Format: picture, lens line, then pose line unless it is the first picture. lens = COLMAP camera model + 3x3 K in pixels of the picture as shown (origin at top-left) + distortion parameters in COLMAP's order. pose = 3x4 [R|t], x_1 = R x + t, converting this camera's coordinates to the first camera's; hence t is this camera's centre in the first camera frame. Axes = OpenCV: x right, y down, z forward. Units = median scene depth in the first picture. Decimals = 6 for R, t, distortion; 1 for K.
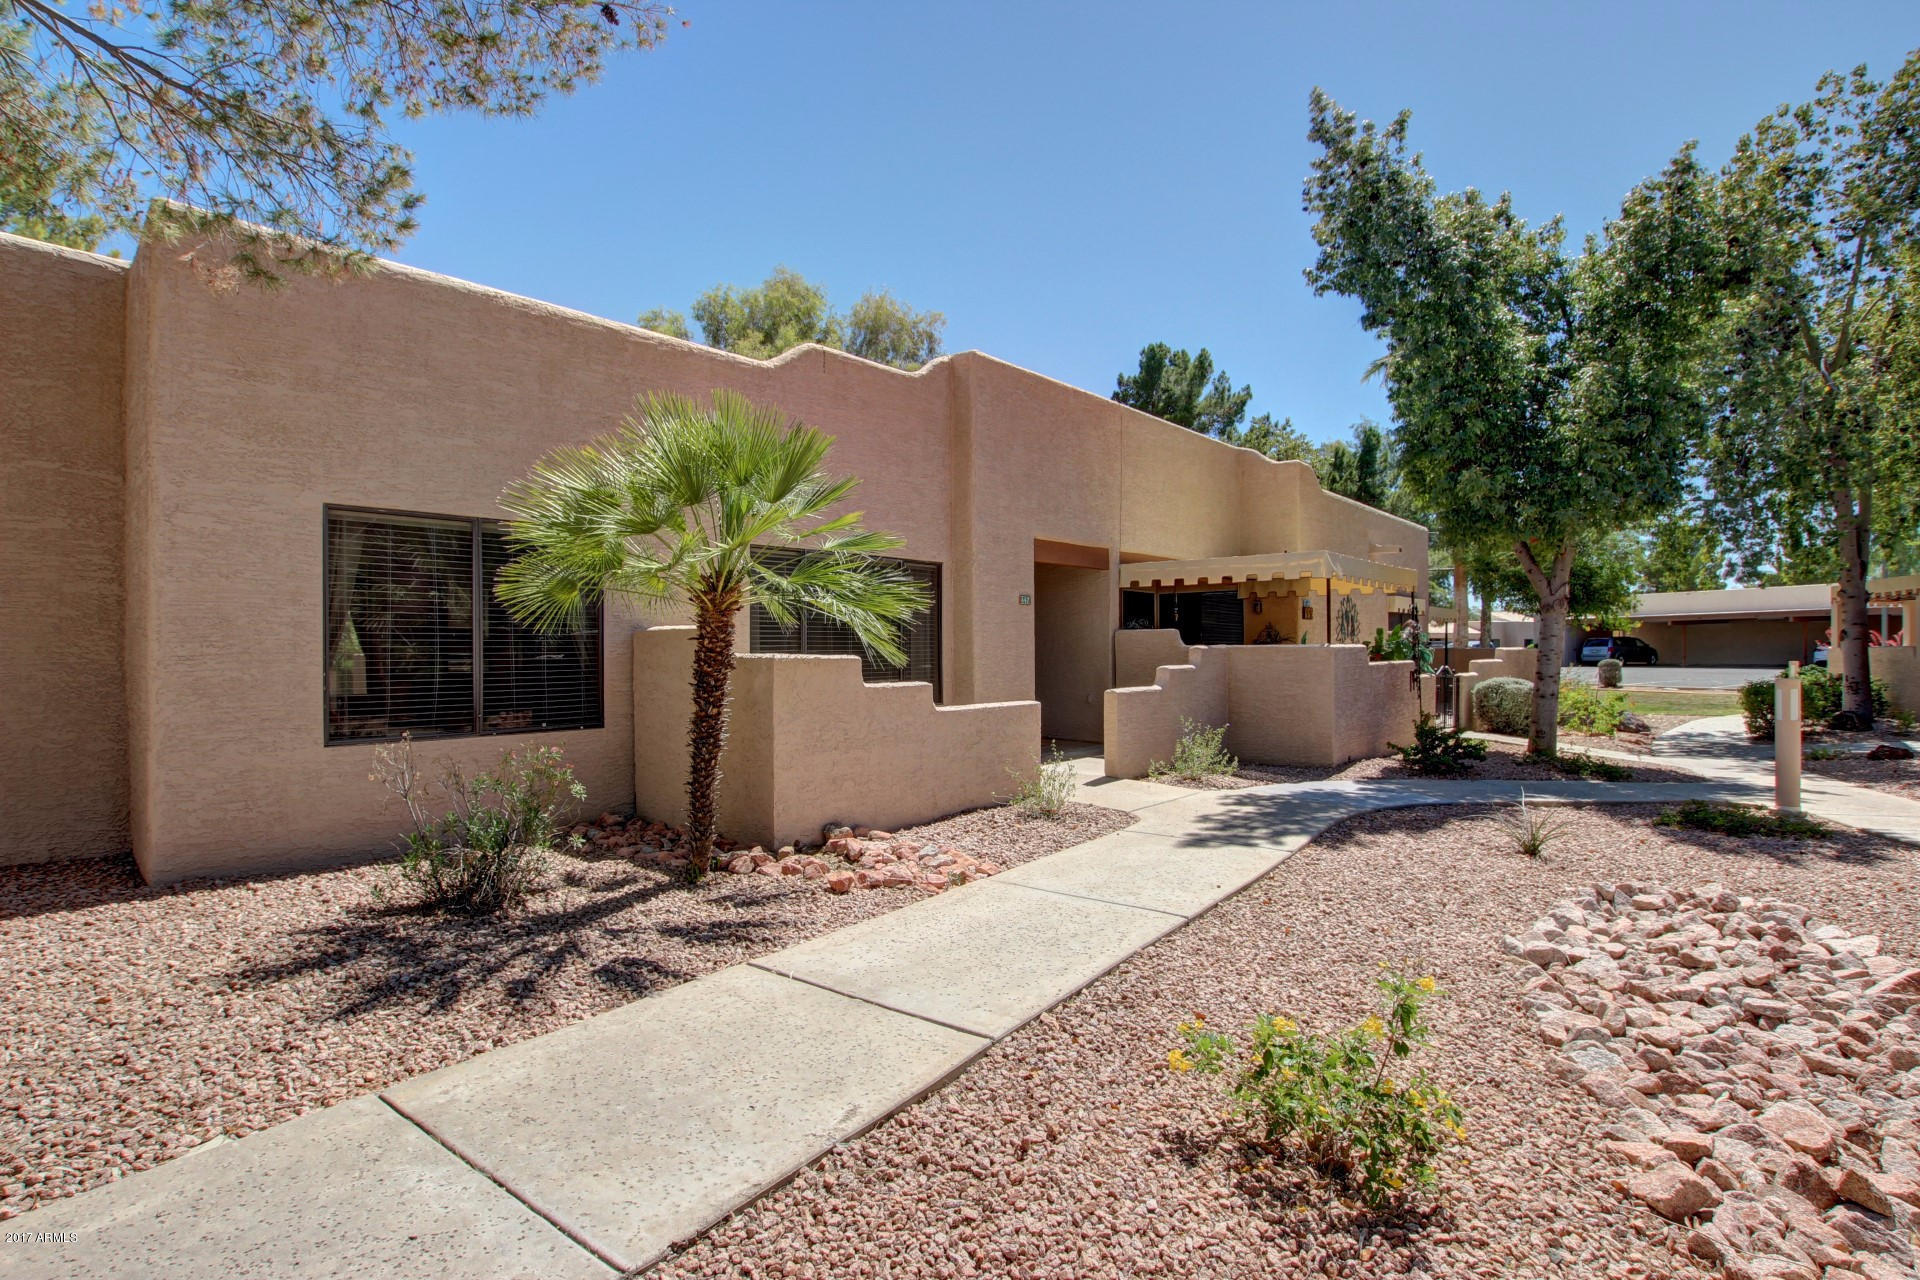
lens RADIAL K [[899.0, 0, 955.4], [0, 899.0, 654.3], [0, 0, 1]] dist [-0.027054, 0.000352]
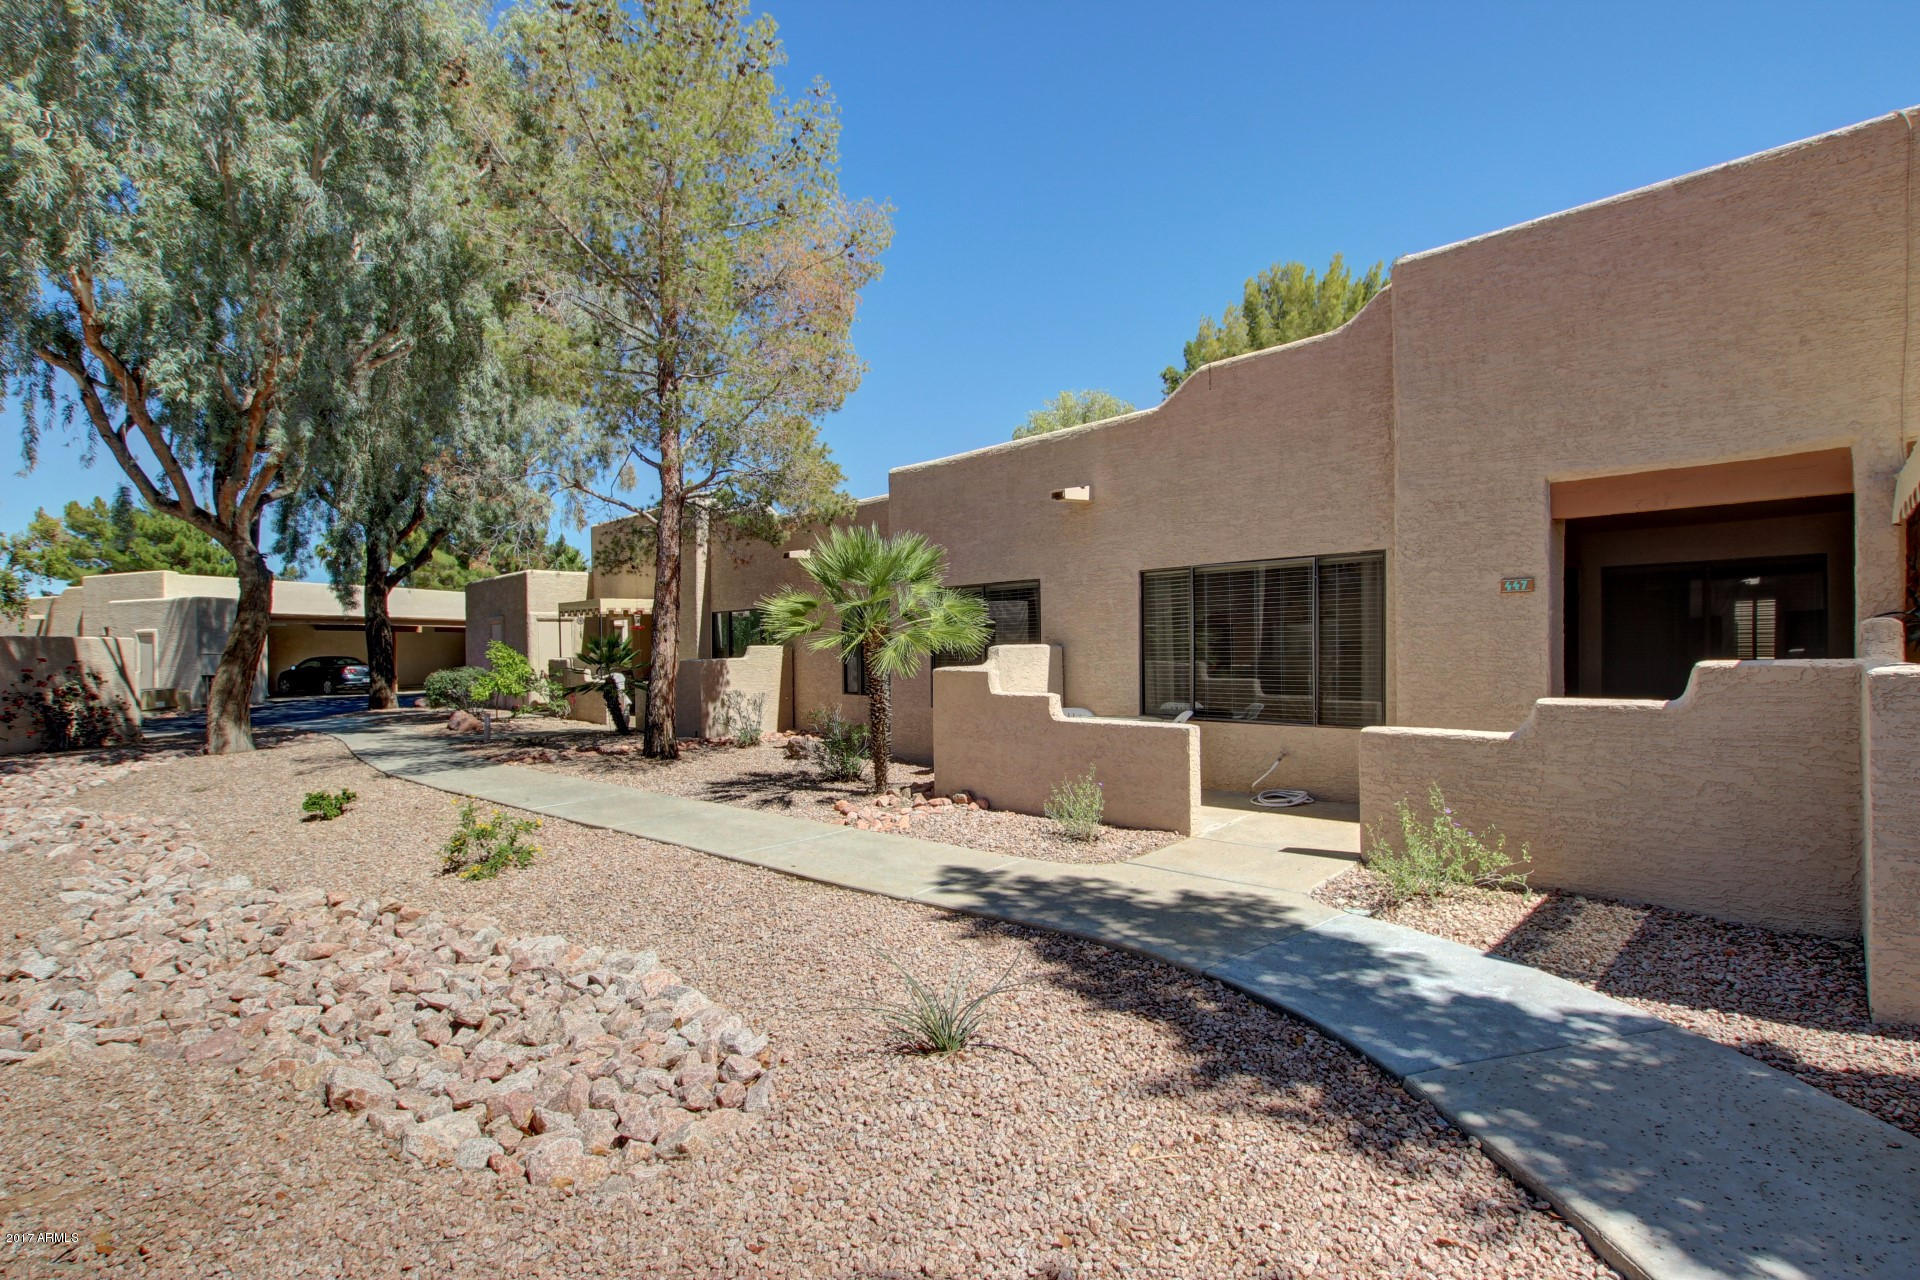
lens RADIAL K [[892.4, 0, 951.7], [0, 892.4, 657.7], [0, 0, 1]] dist [-0.022065, 0.001577]
pose [[-0.051998, 0.017599, -0.998492, 0.727563], [0.011192, 0.999792, 0.017039, -0.022648], [0.998584, -0.010289, -0.052184, 0.616373]]
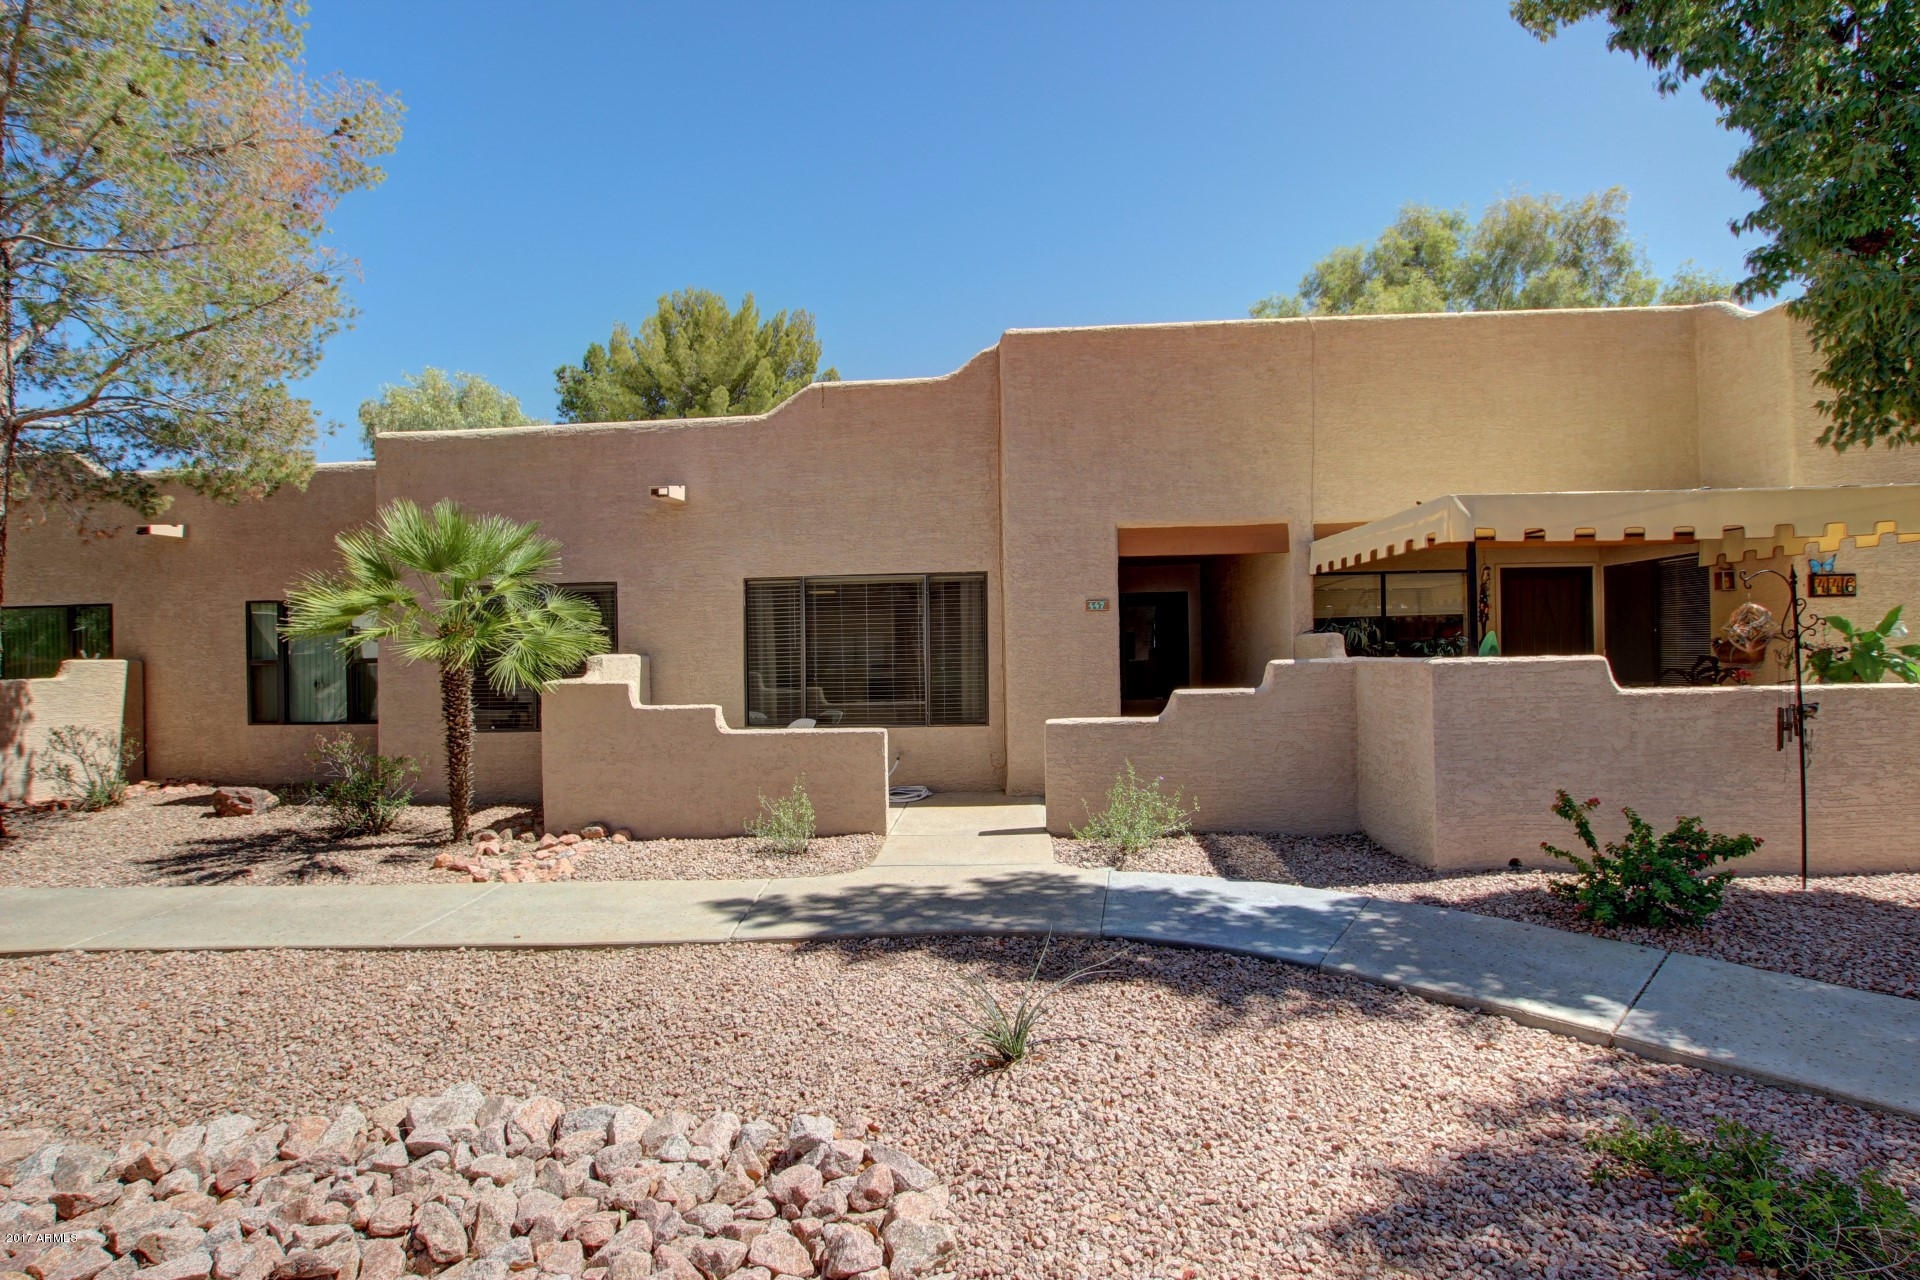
lens RADIAL K [[899.0, 0, 955.4], [0, 899.0, 654.3], [0, 0, 1]] dist [-0.027054, 0.000352]
pose [[0.620601, -0.006141, -0.784102, 0.638150], [0.011632, 0.999931, 0.001376, -0.017394], [0.784040, -0.009975, 0.620630, 0.375467]]
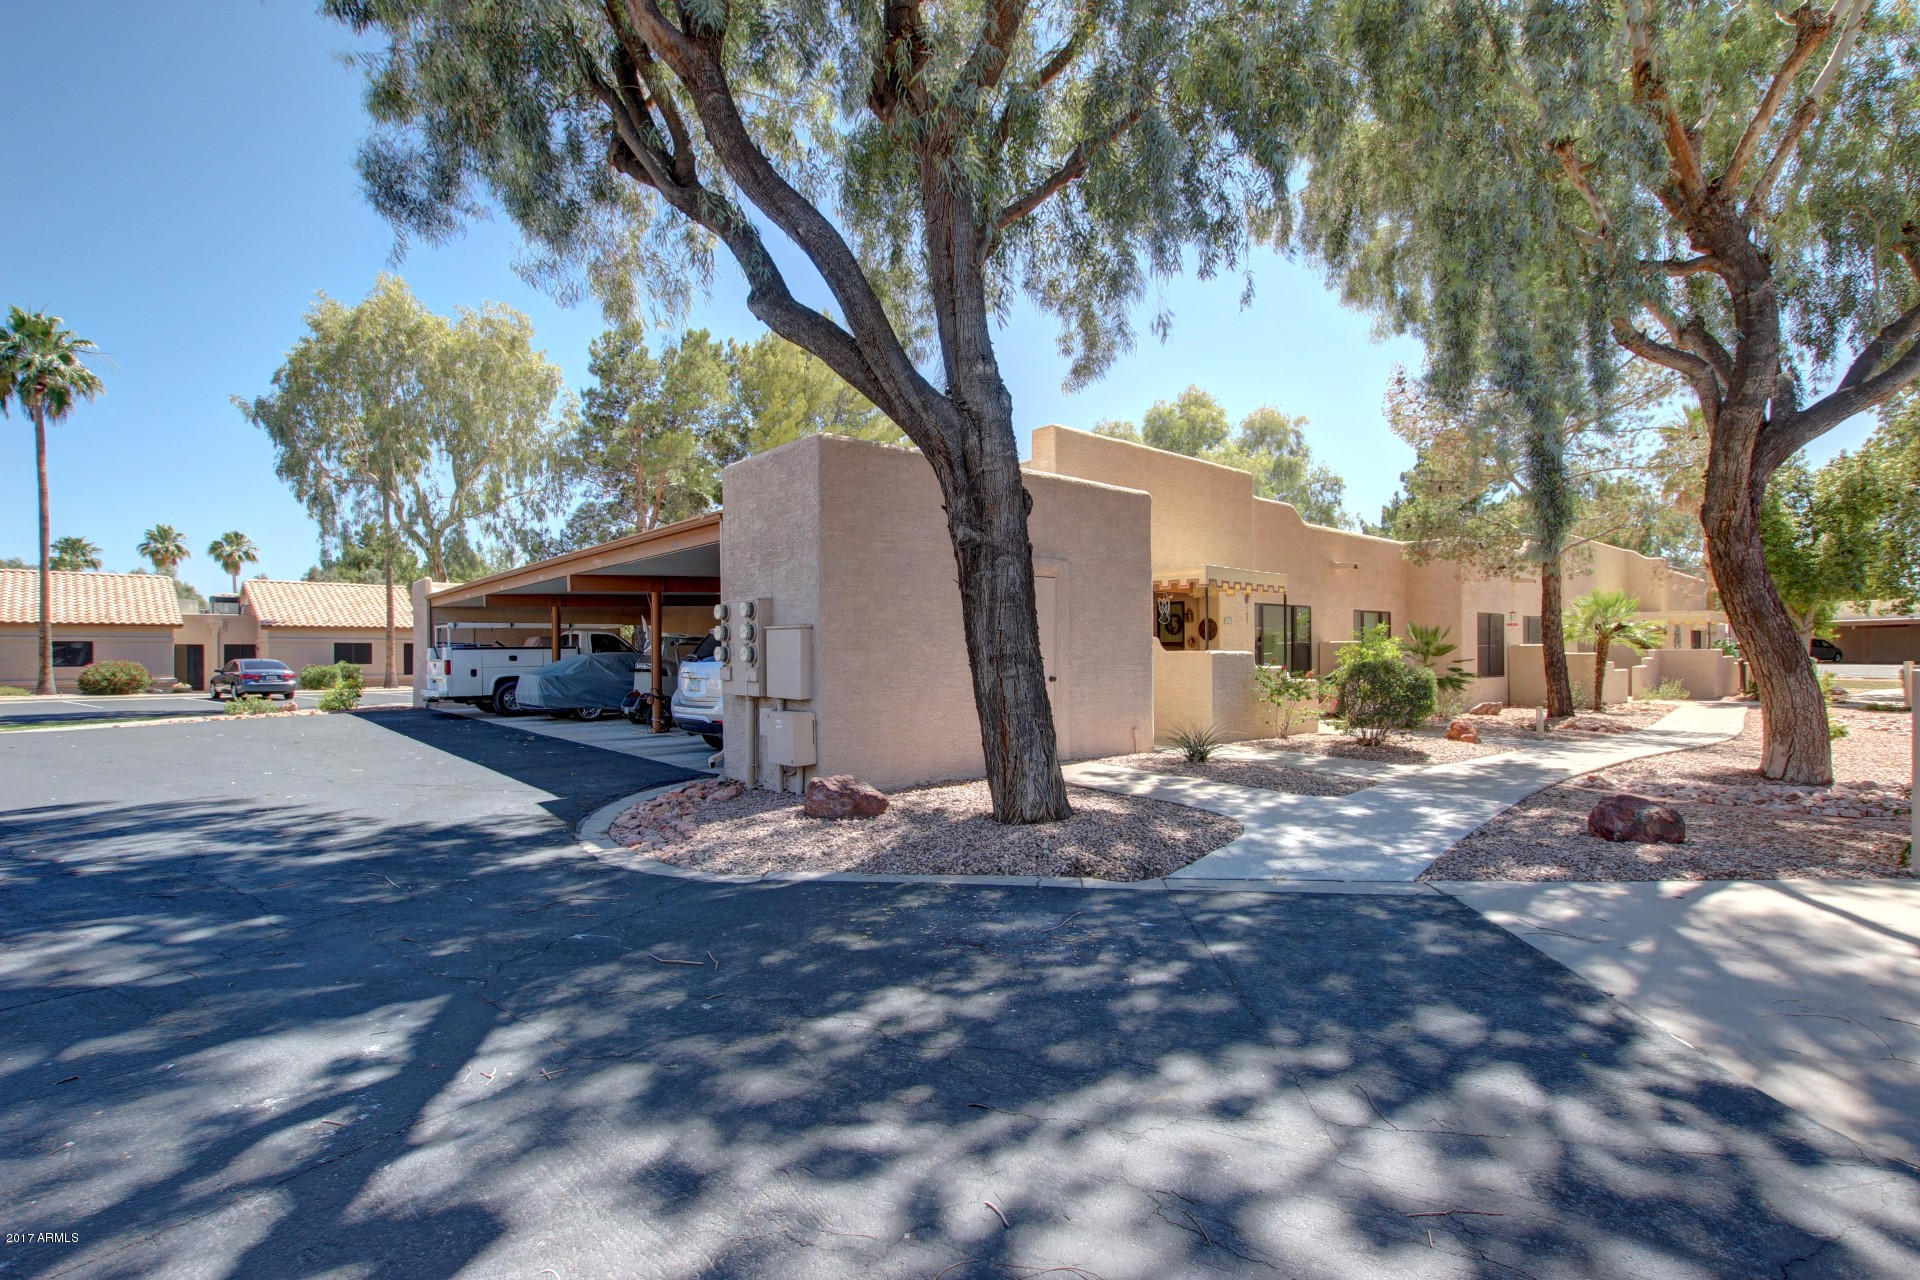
lens RADIAL K [[899.0, 0, 955.4], [0, 899.0, 654.3], [0, 0, 1]] dist [-0.027054, 0.000352]
pose [[0.993092, -0.002444, -0.117316, -1.247139], [0.002571, 0.999996, 0.000932, -0.004593], [0.117313, -0.001227, 0.993094, -1.512828]]
